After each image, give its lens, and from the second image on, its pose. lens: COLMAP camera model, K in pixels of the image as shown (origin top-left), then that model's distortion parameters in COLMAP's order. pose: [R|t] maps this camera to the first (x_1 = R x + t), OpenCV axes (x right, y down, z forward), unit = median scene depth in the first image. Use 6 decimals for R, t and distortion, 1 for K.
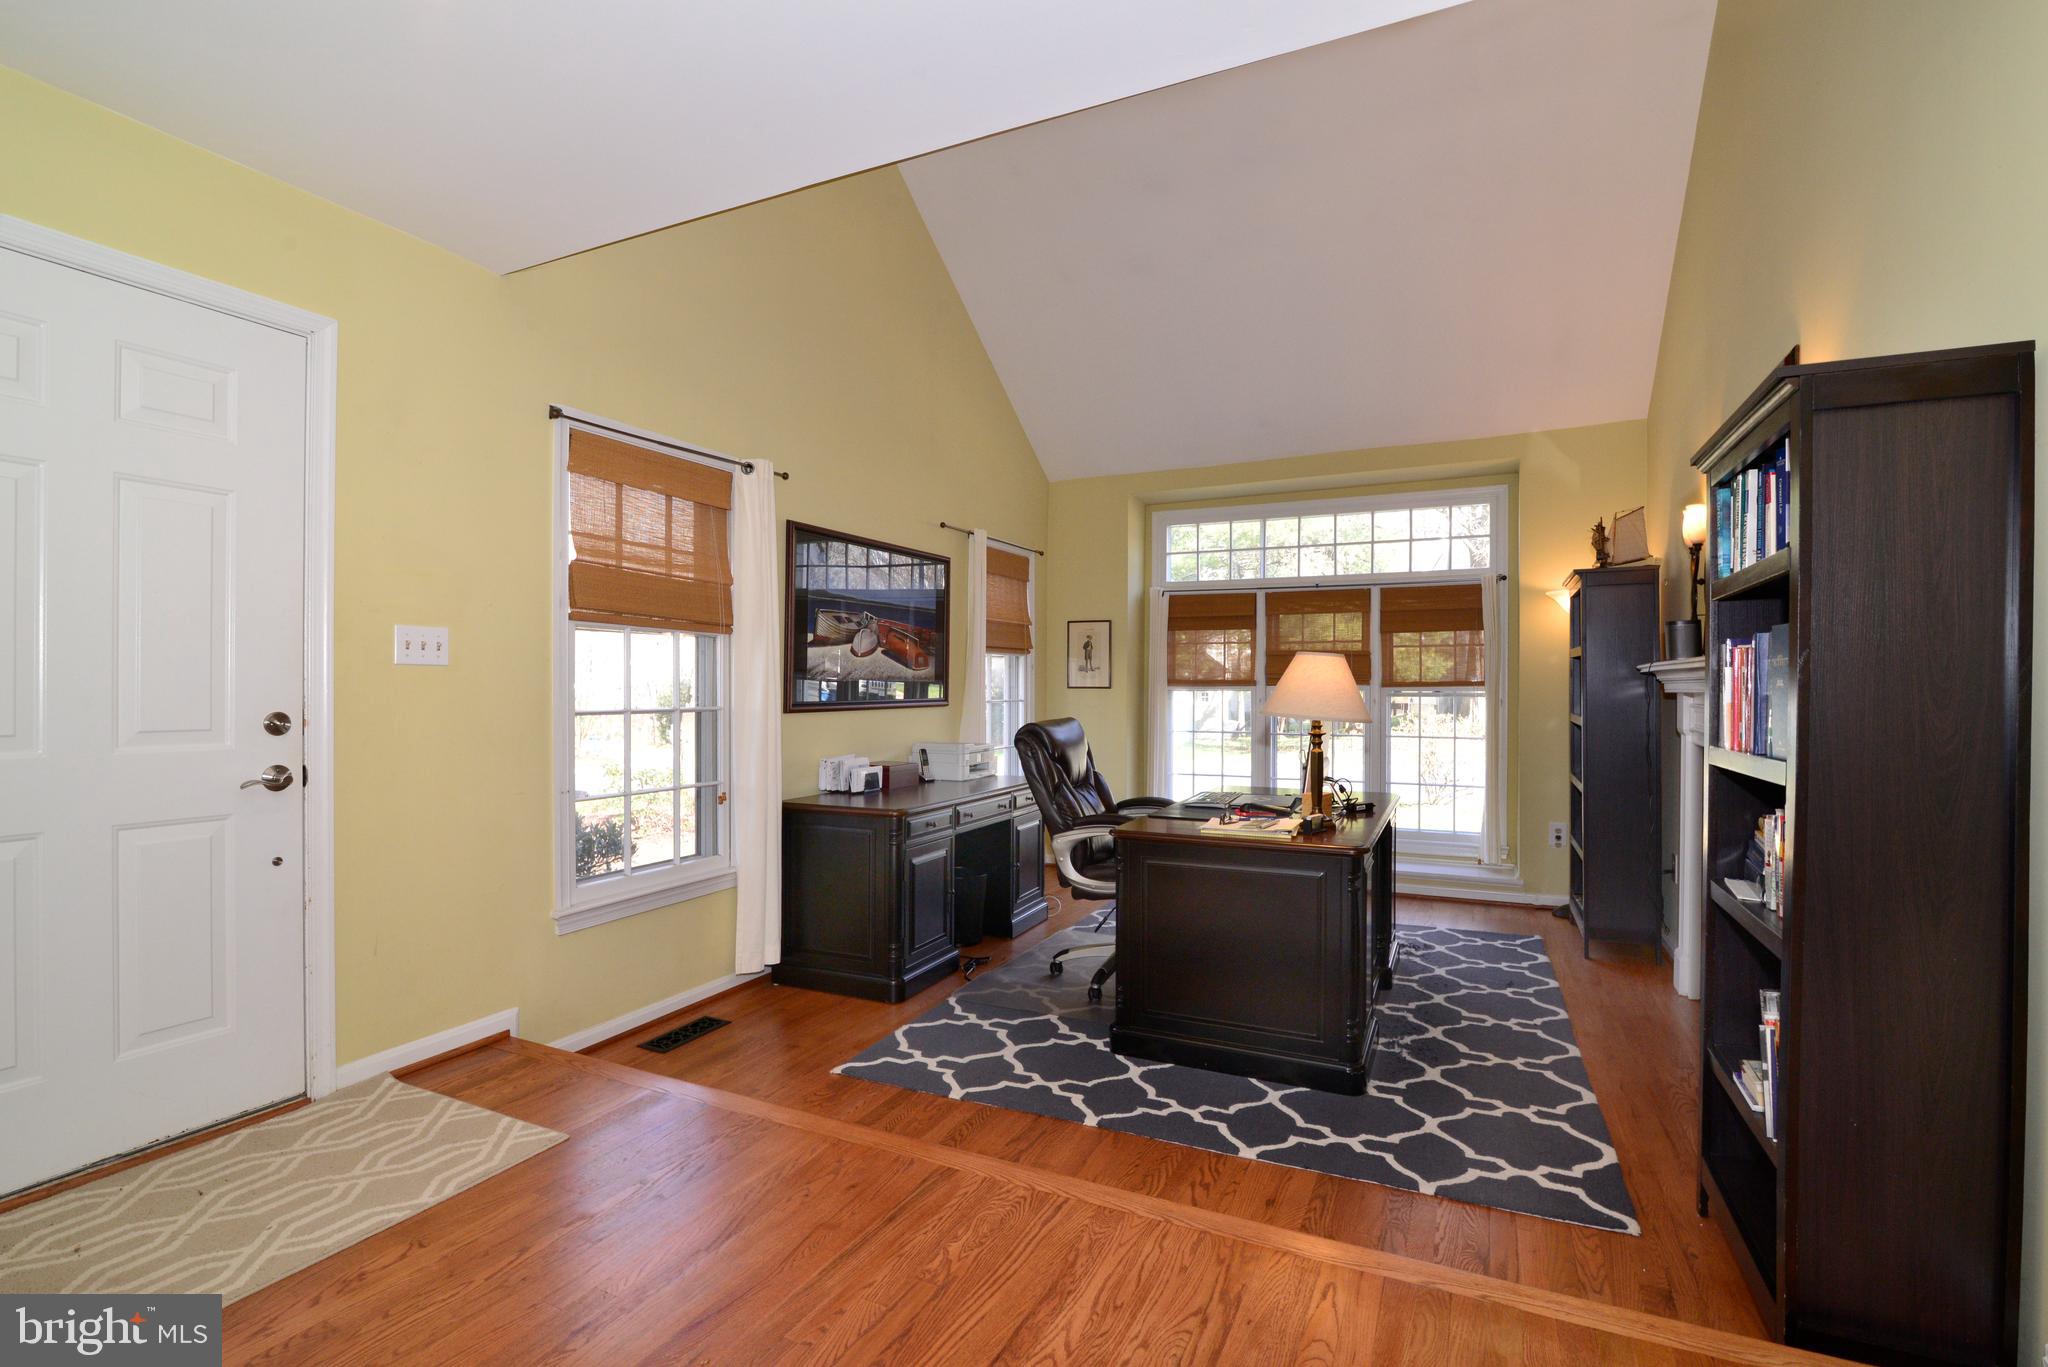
lens RADIAL K [[940.1, 0, 1024.0], [0, 940.1, 683.5], [0, 0, 1]] dist [-0.017624, -0.000819]
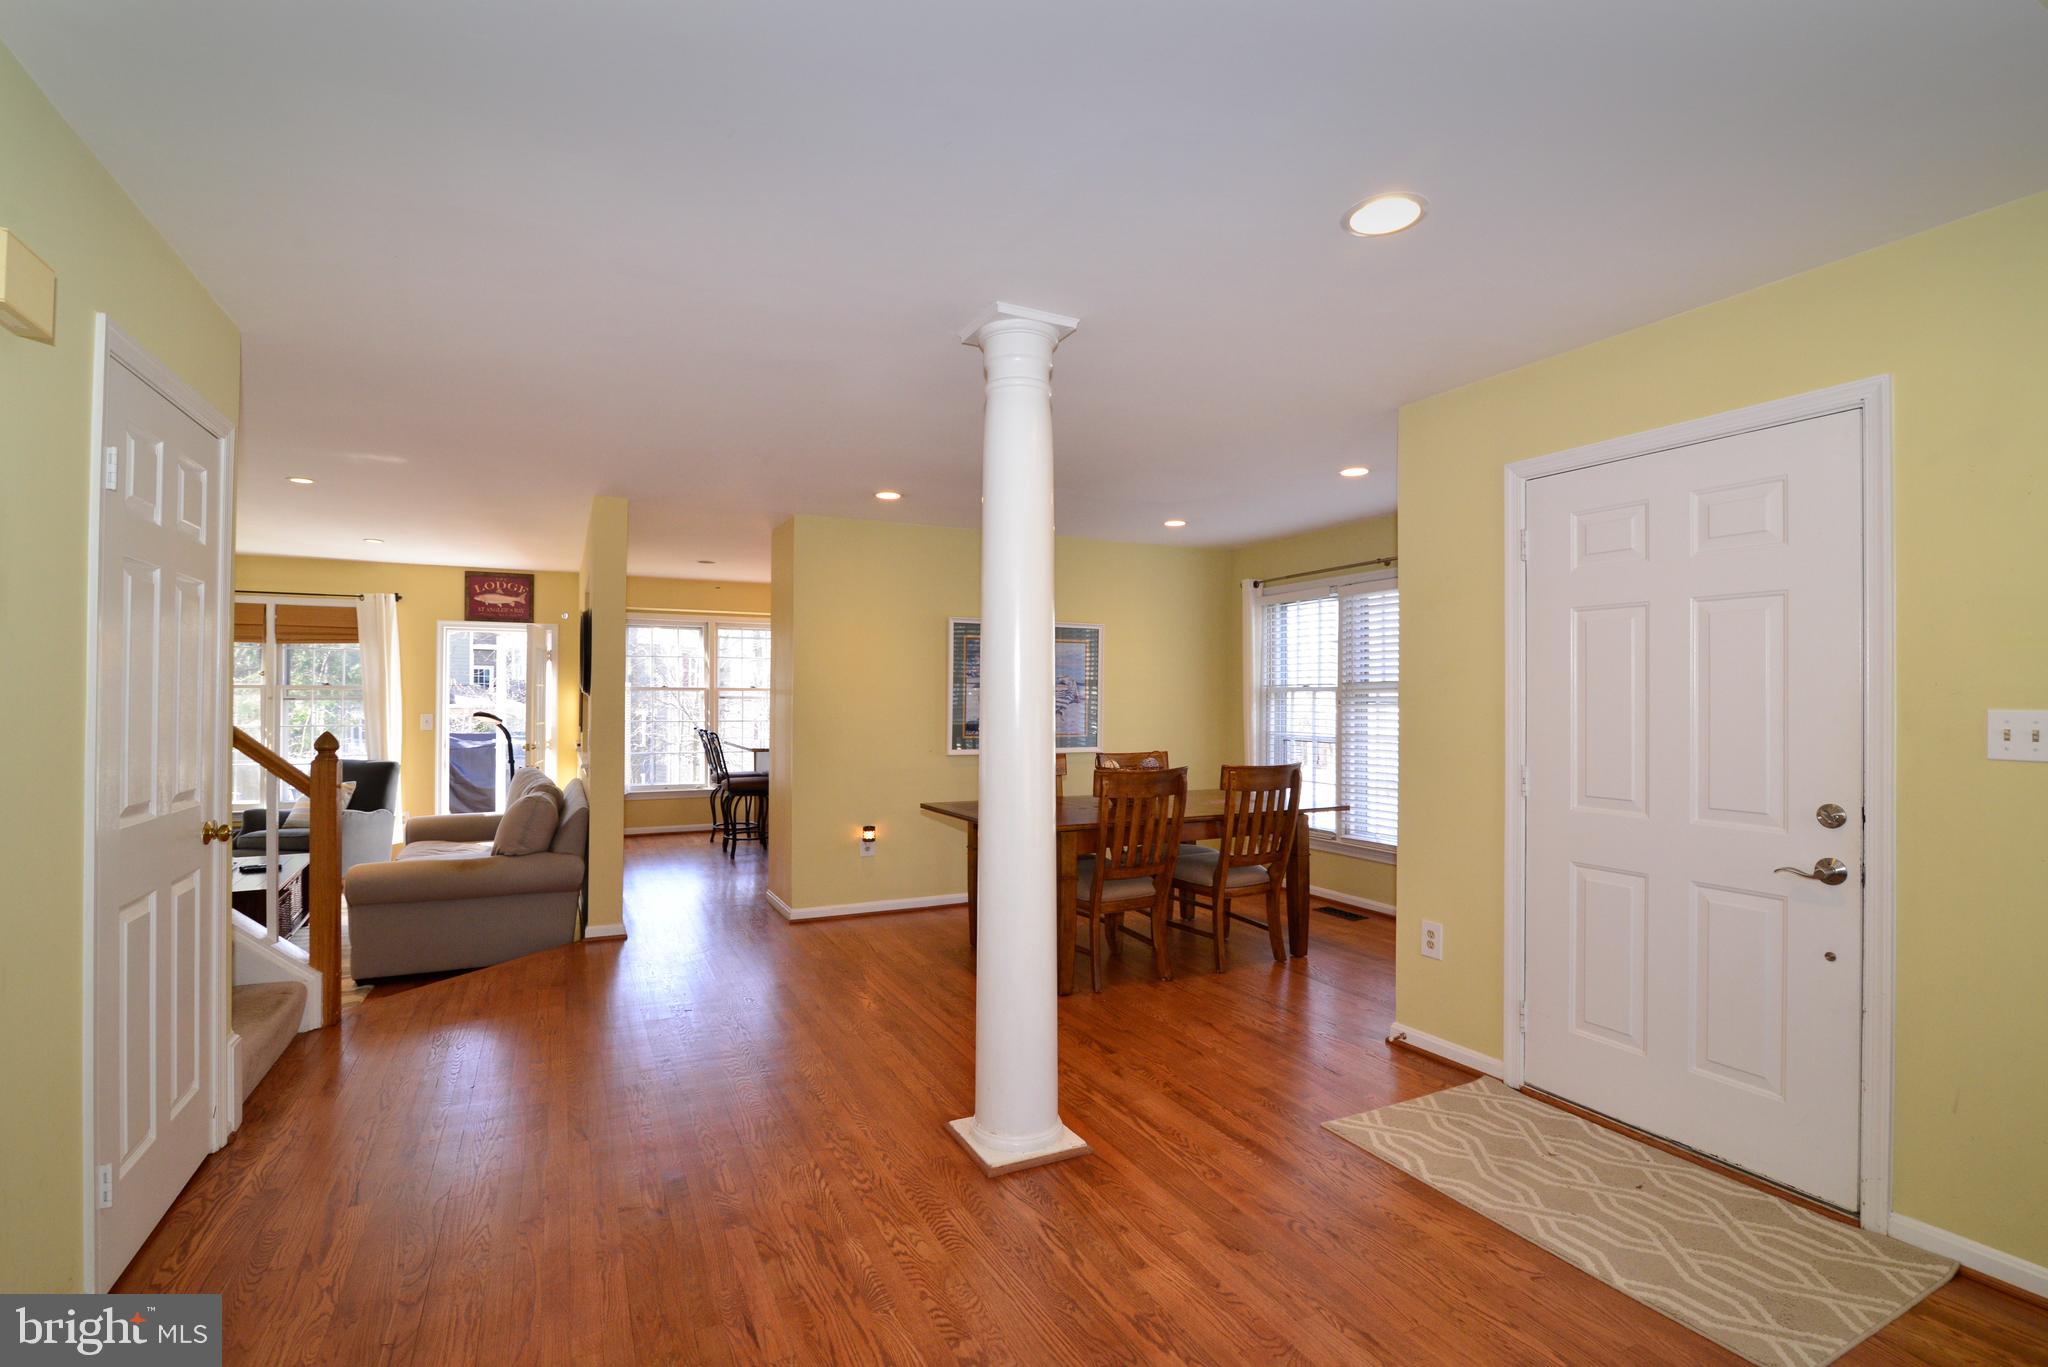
lens RADIAL K [[940.1, 0, 1024.0], [0, 940.1, 683.5], [0, 0, 1]] dist [-0.017624, -0.000819]
pose [[-0.610510, -0.015988, -0.791847, 0.494992], [-0.003227, 0.999838, -0.017700, -0.076752], [0.792002, -0.008251, -0.610463, 0.927791]]
